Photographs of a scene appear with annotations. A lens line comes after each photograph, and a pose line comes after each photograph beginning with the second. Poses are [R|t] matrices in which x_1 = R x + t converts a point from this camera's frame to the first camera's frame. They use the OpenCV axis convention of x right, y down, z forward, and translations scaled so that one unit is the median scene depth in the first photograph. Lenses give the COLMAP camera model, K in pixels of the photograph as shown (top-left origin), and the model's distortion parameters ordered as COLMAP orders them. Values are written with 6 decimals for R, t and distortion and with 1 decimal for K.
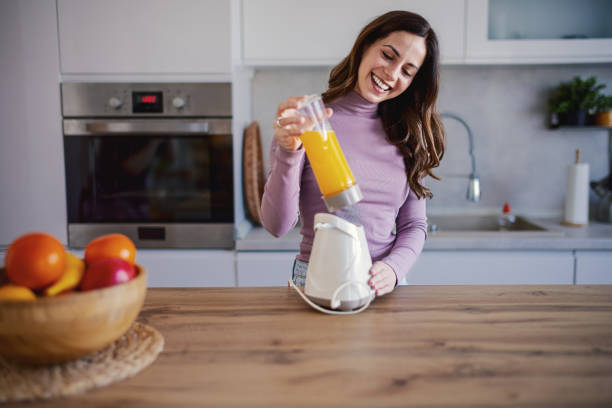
lens RADIAL K [[567.4, 0, 289.8], [0, 567.4, 202.6], [0, 0, 1]] dist [0.015355, 0.009254]
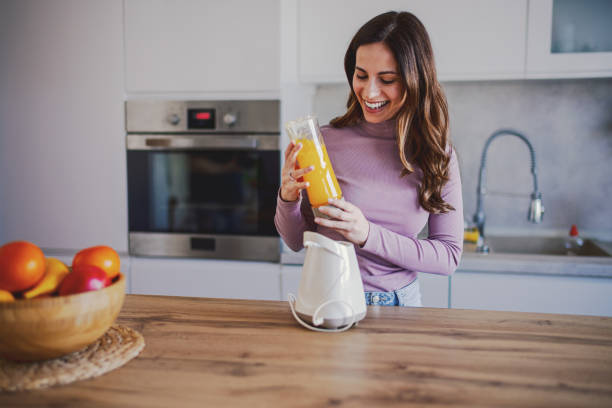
lens RADIAL K [[567.4, 0, 289.8], [0, 567.4, 202.6], [0, 0, 1]] dist [0.015355, 0.009254]
pose [[0.986966, 0.024342, -0.159079, 0.172131], [-0.027991, 0.999393, -0.020744, -0.009995], [0.158477, 0.024926, 0.987048, -0.013947]]
